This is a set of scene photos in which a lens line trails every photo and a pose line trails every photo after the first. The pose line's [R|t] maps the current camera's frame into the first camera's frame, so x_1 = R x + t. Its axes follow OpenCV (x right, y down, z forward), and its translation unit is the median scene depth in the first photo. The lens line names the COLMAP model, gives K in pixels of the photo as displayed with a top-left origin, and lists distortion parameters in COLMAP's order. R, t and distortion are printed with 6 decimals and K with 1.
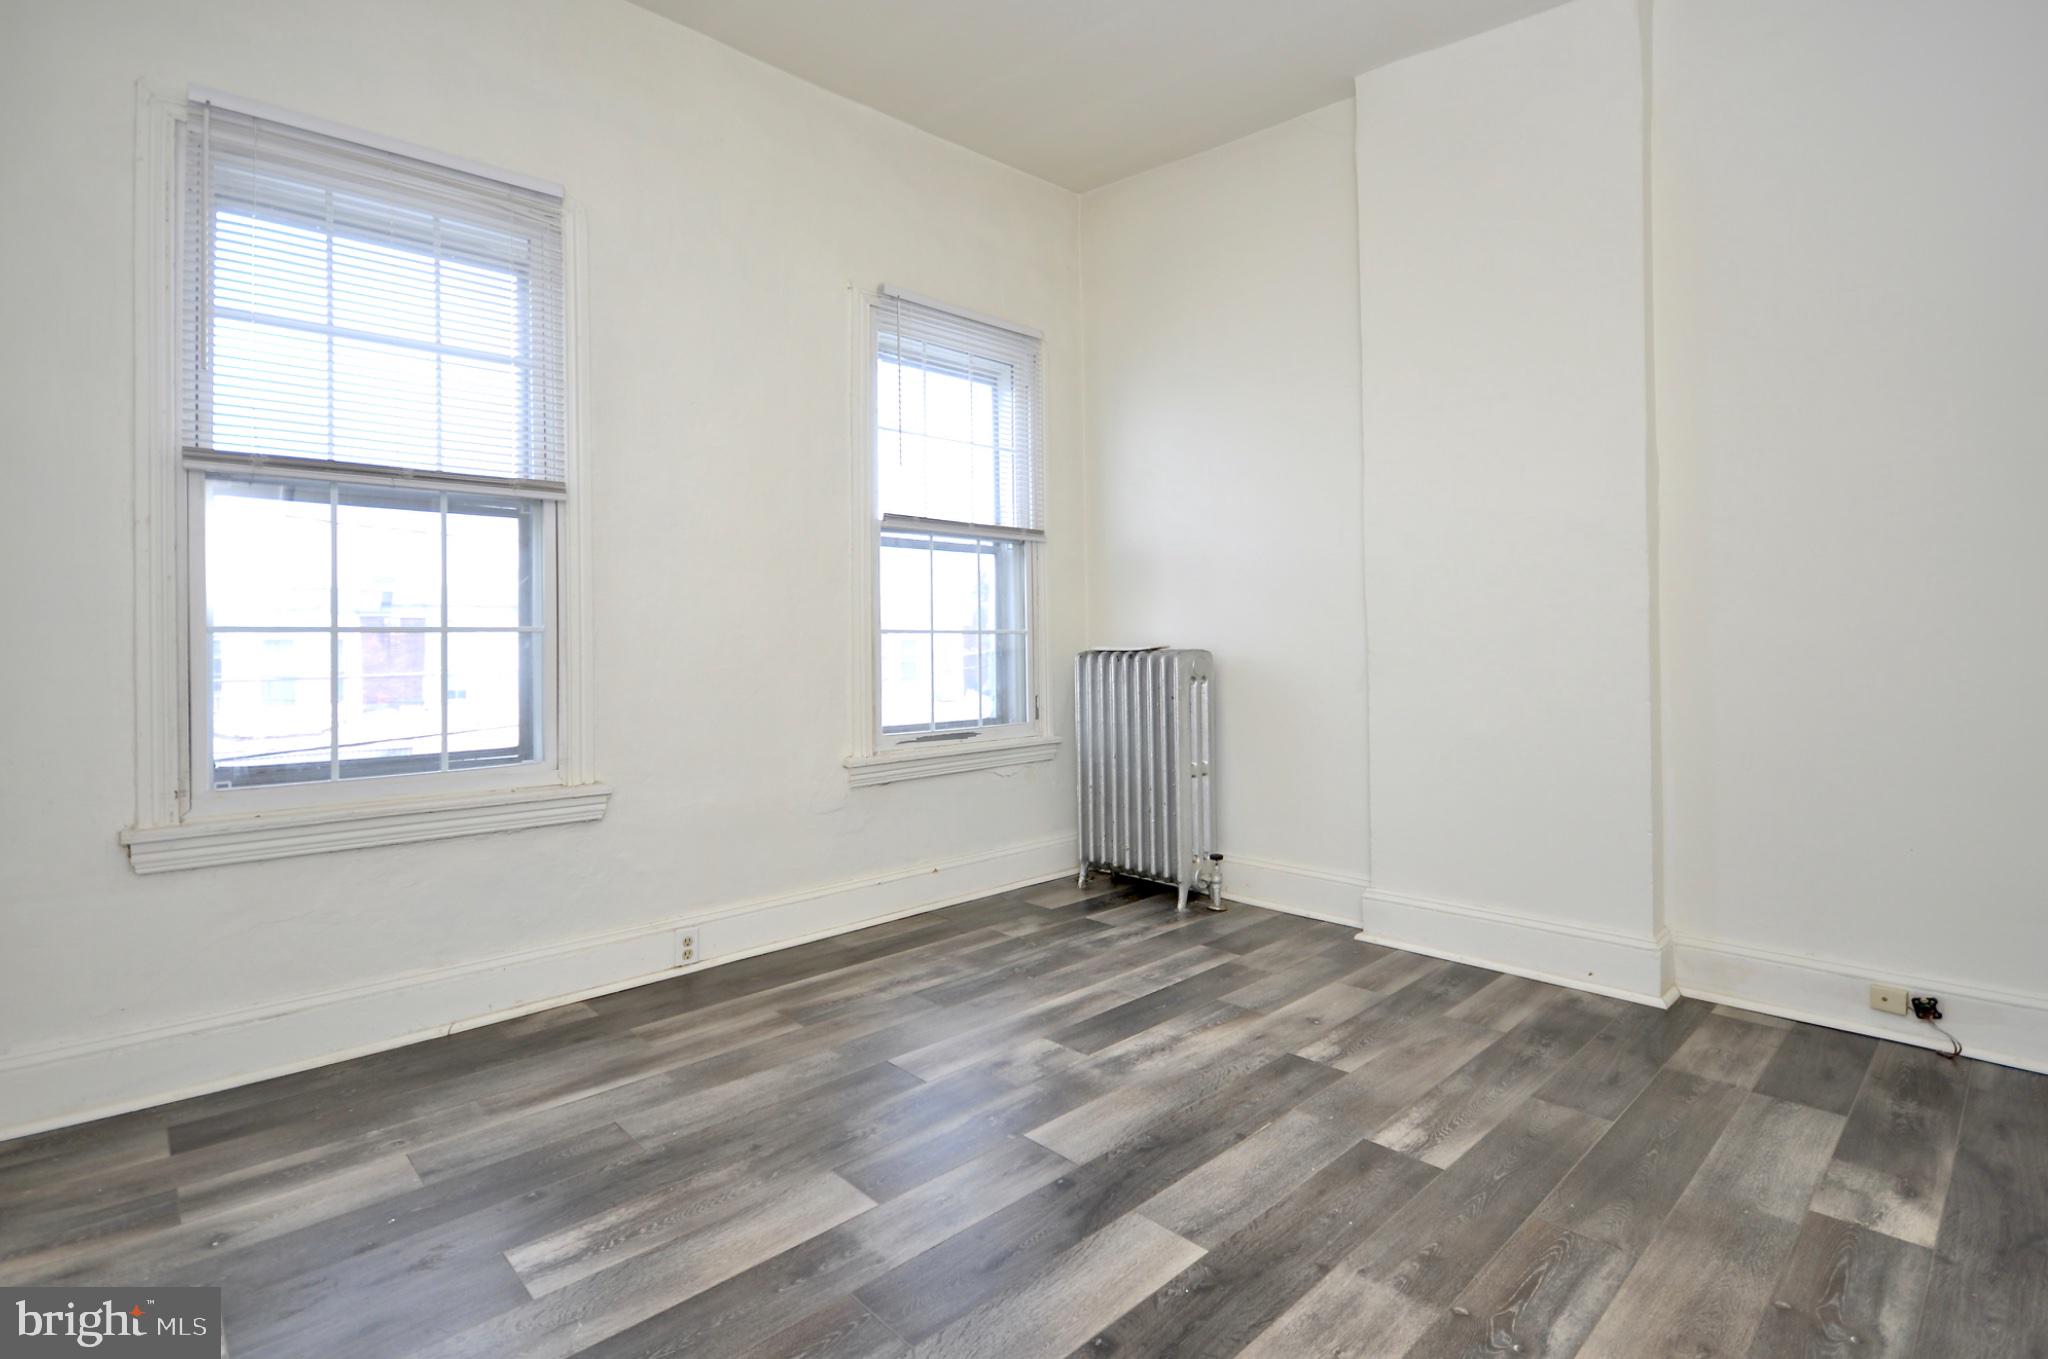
lens RADIAL K [[960.9, 0, 1012.2], [0, 960.9, 631.2], [0, 0, 1]] dist [-0.001507, -0.000591]
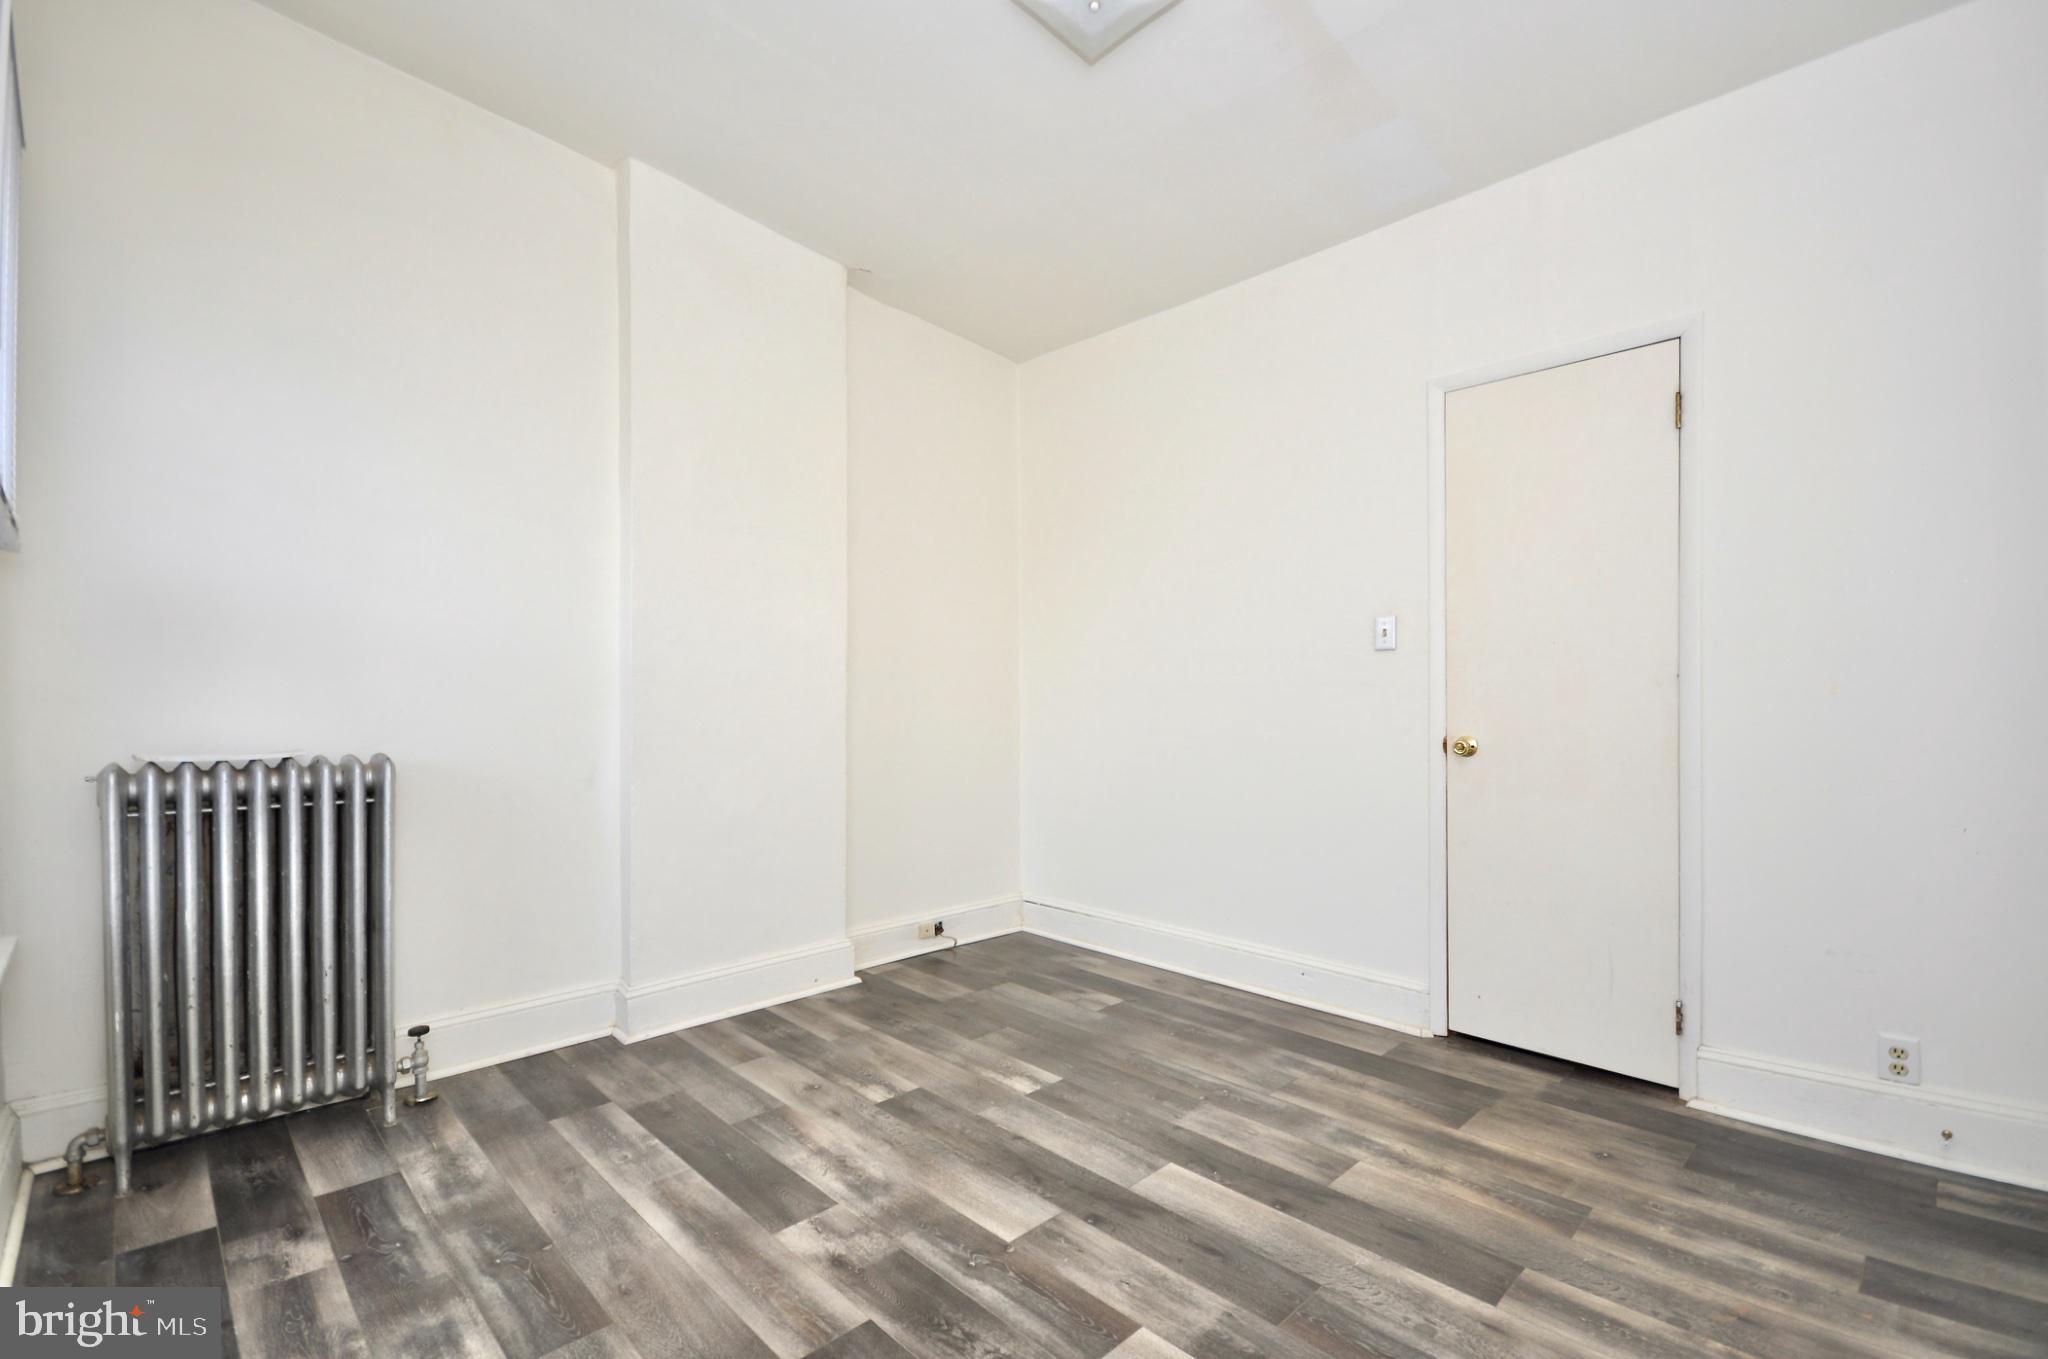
lens RADIAL K [[941.6, 0, 1008.4], [0, 941.6, 621.6], [0, 0, 1]] dist [0.004359, -0.004659]
pose [[-0.032091, 0.096926, 0.994774, -0.851450], [-0.005771, 0.995252, -0.097159, -0.017971], [-0.999468, -0.008859, -0.031379, 0.861802]]
